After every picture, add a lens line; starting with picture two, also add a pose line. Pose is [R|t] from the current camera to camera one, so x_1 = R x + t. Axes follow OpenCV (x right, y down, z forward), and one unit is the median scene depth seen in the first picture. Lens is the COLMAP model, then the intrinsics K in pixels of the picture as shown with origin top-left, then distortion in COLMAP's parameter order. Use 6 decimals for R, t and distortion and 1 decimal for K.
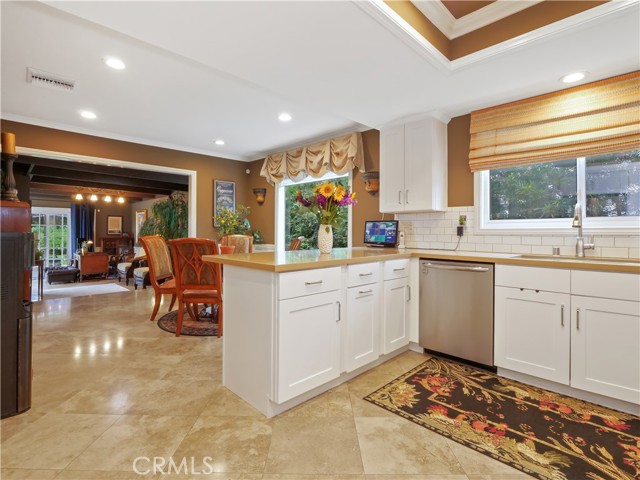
lens RADIAL K [[319.4, 0, 318.7], [0, 319.4, 235.2], [0, 0, 1]] dist [-0.009756, -0.000471]
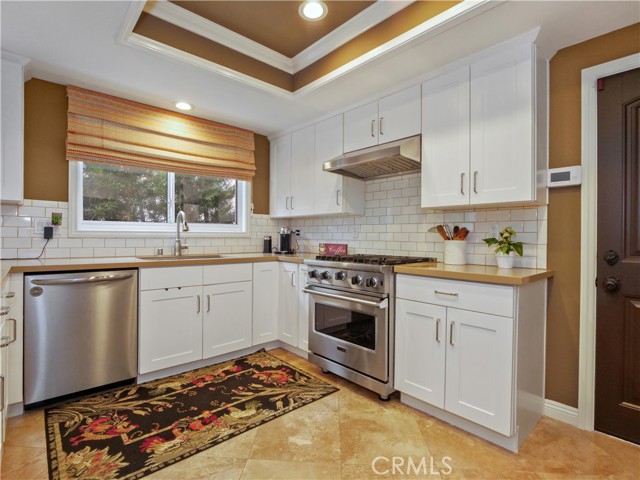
lens RADIAL K [[319.4, 0, 307.5], [0, 319.4, 240.2], [0, 0, 1]] dist [-0.009756, -0.000471]
pose [[0.065477, -0.014432, 0.997750, -0.379253], [0.001242, 0.999896, 0.014381, -0.006805], [-0.997853, 0.000297, 0.065488, 0.457100]]
